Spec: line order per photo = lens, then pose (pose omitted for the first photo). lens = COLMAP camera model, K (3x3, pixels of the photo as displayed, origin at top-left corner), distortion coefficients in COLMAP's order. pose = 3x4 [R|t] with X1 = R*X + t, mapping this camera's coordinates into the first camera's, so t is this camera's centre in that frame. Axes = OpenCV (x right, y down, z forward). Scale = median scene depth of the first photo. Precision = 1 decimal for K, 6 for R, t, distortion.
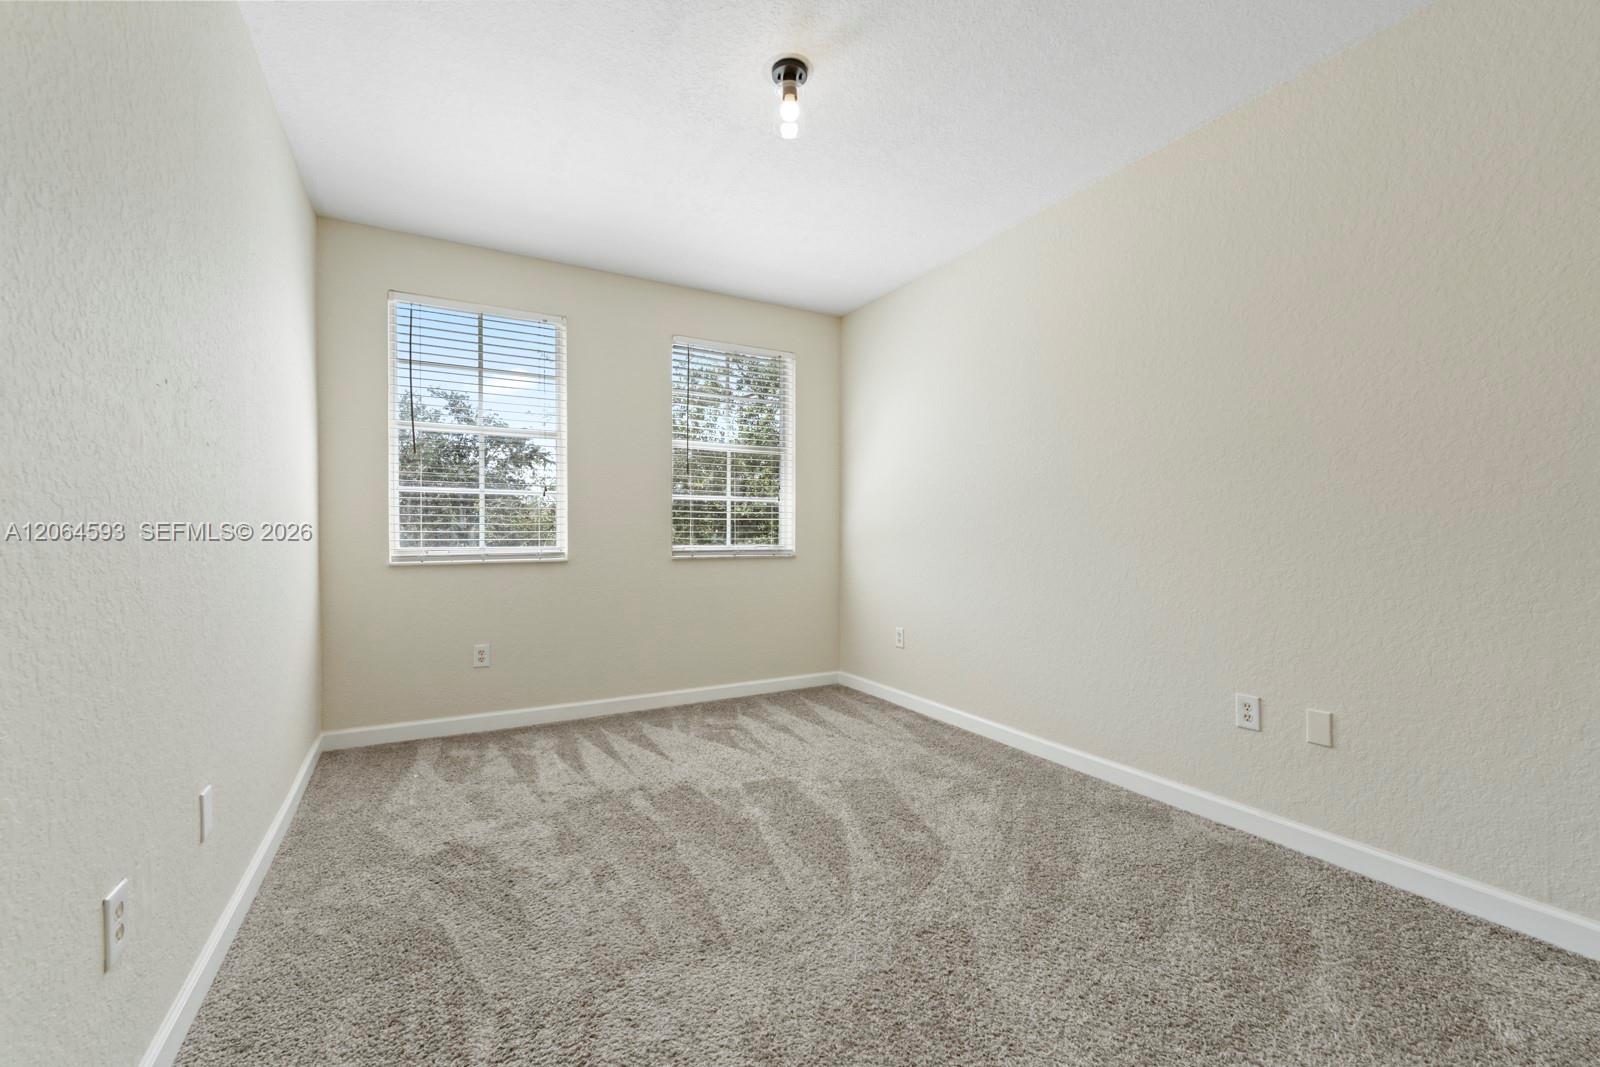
lens RADIAL K [[653.1, 0, 799.1], [0, 653.1, 549.1], [0, 0, 1]] dist [-0.000038, 0.000028]
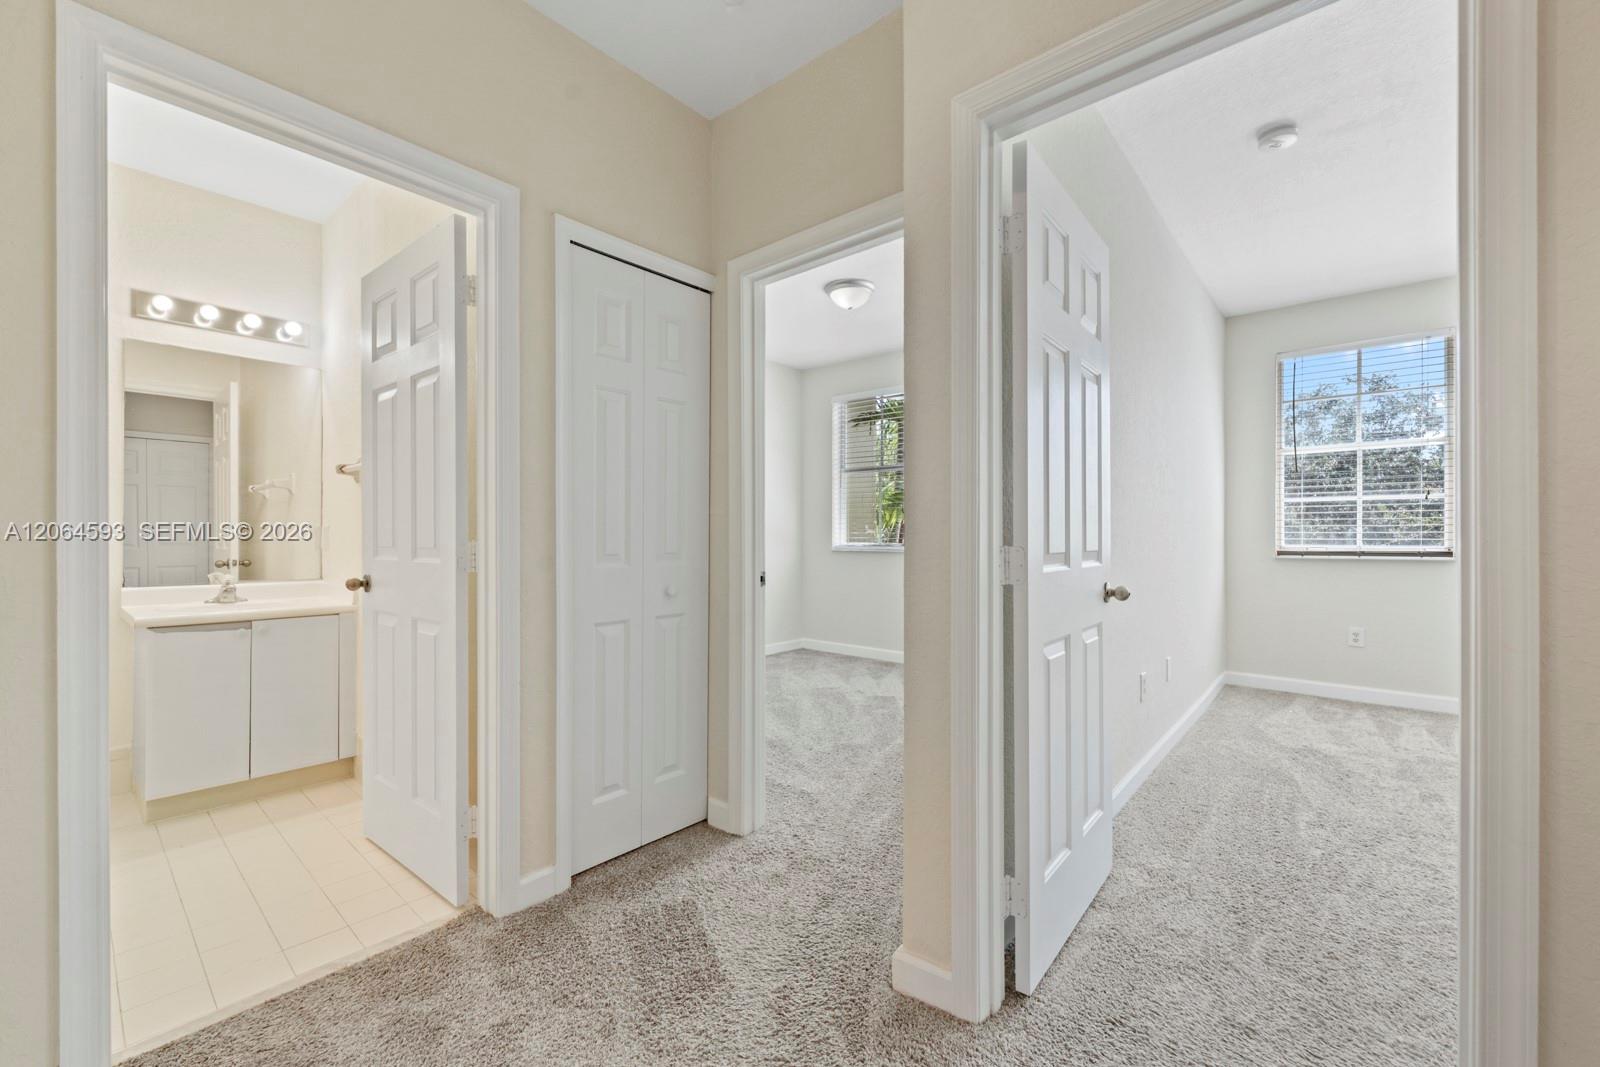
lens RADIAL K [[643.1, 0, 796.3], [0, 643.1, 528.9], [0, 0, 1]] dist [-0.002608, -0.000297]
pose [[0.336470, -0.010532, -0.941635, 0.312026], [-0.017302, 0.999700, -0.017364, 0.005211], [0.941535, 0.022134, 0.336187, -0.407099]]
